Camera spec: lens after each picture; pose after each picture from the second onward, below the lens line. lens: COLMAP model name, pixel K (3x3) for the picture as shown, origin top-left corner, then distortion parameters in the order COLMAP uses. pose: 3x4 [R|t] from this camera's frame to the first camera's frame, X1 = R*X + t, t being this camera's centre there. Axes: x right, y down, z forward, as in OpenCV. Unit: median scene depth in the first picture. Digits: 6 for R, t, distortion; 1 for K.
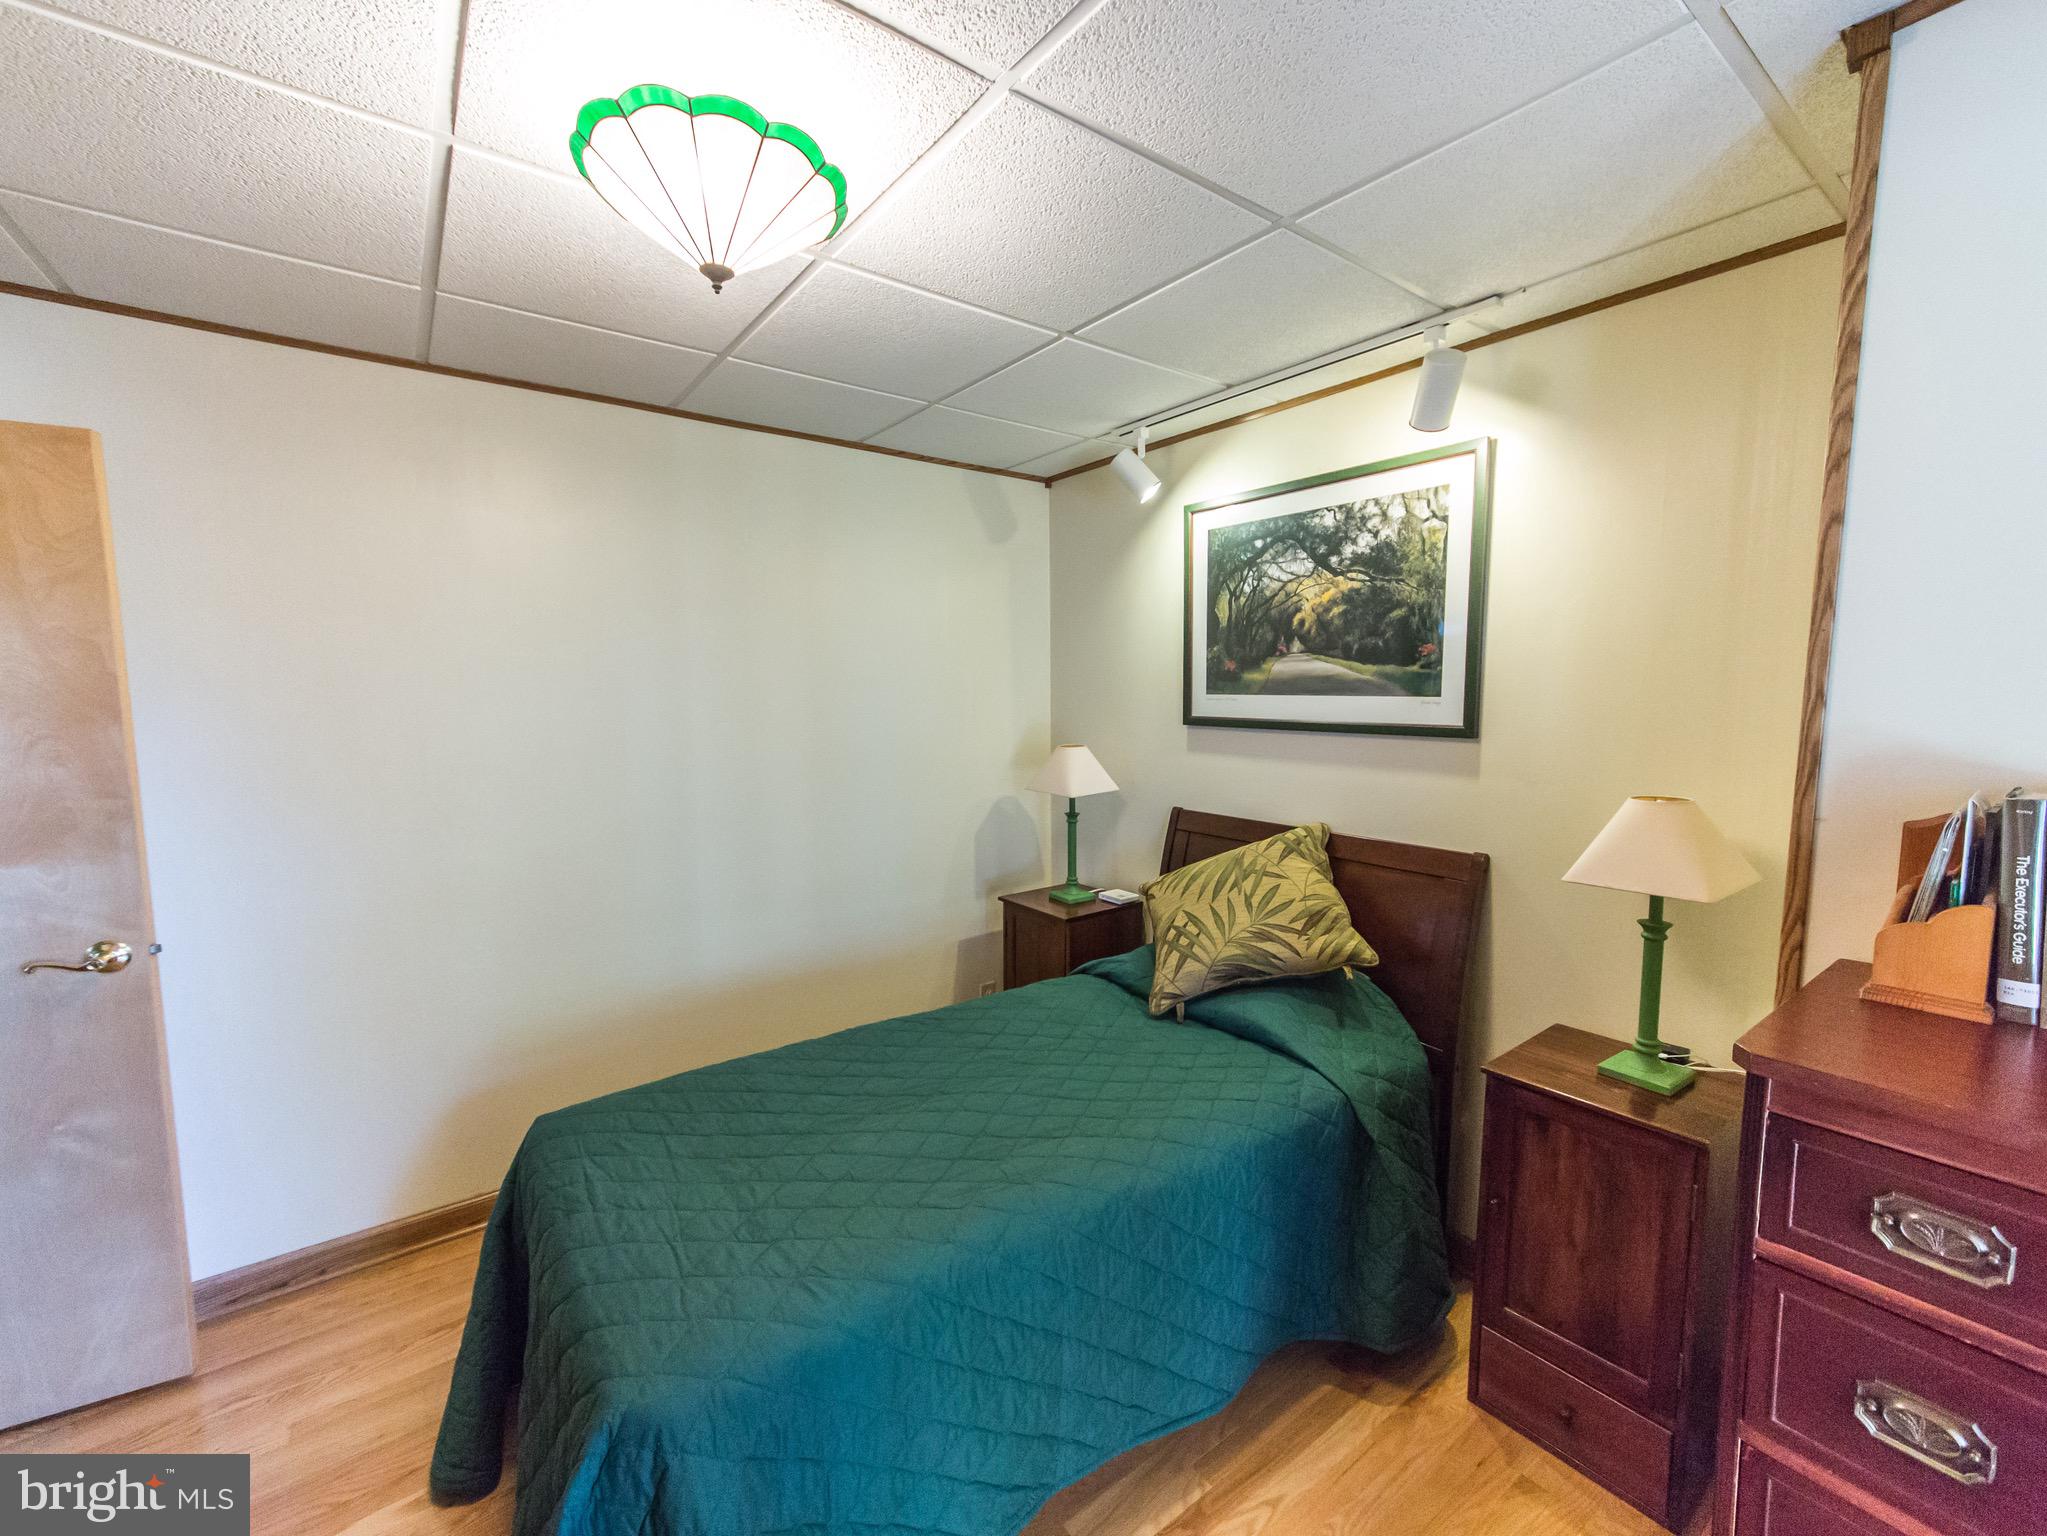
lens RADIAL K [[834.6, 0, 1066.9], [0, 834.6, 772.0], [0, 0, 1]] dist [-0.000683, -0.000374]
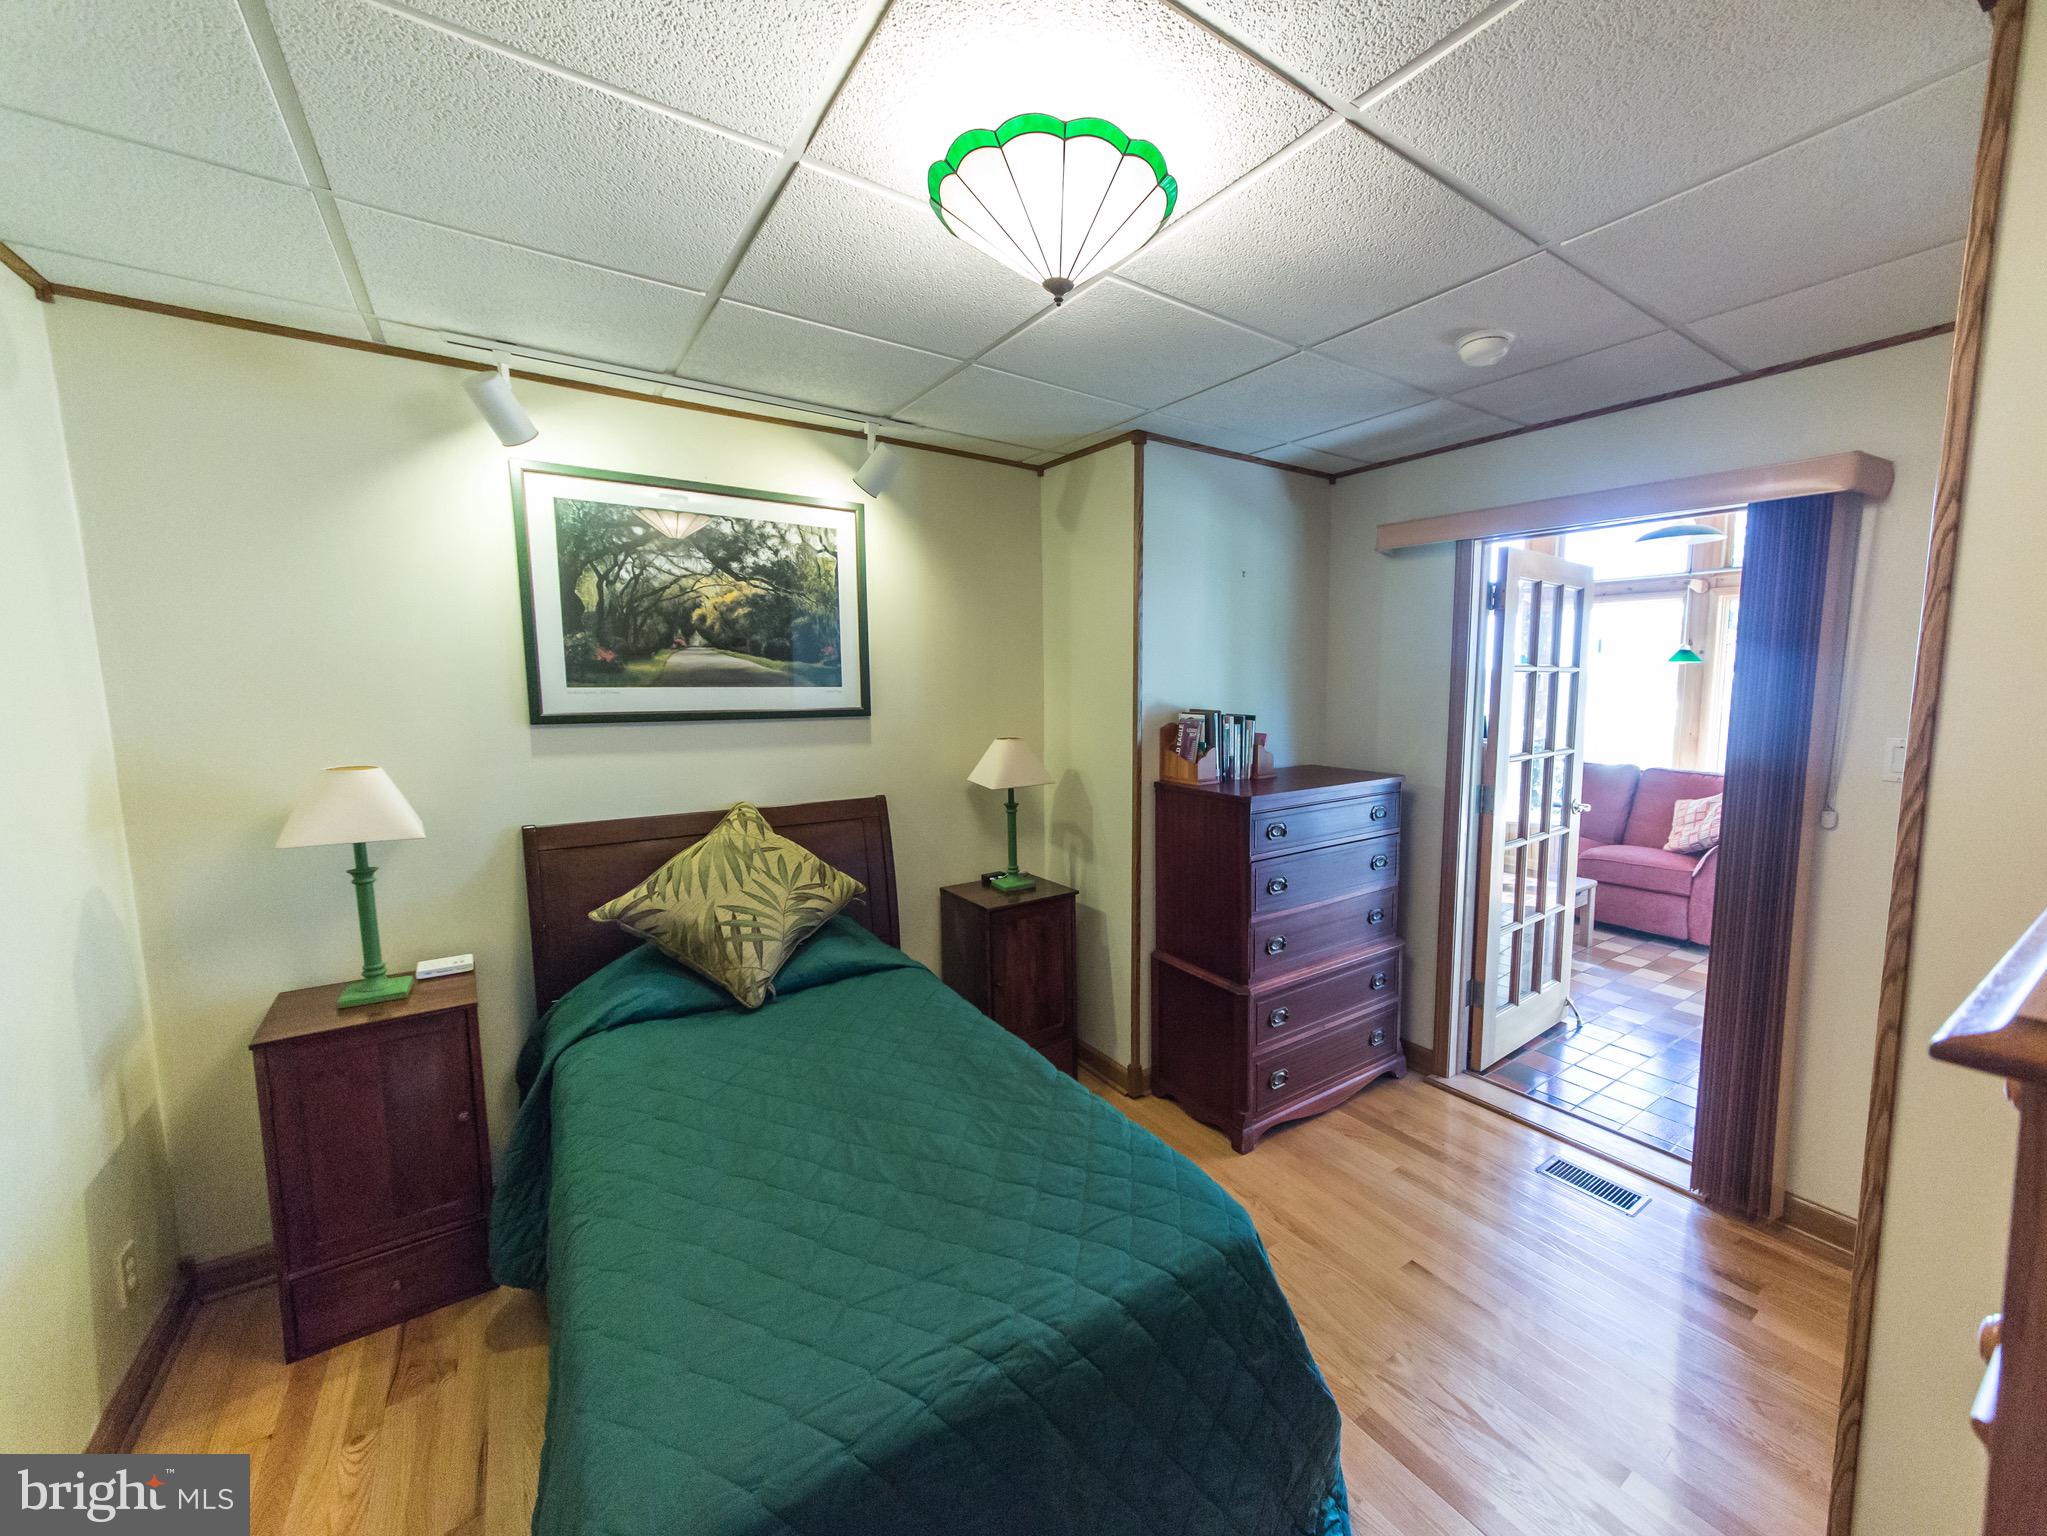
lens RADIAL K [[811.8, 0, 1079.9], [0, 811.8, 766.0], [0, 0, 1]] dist [-0.000747, -0.000086]
pose [[0.046954, -0.101281, 0.993749, -0.772798], [0.102413, 0.990092, 0.096069, -0.045535], [-0.993633, 0.097262, 0.056862, 0.507742]]
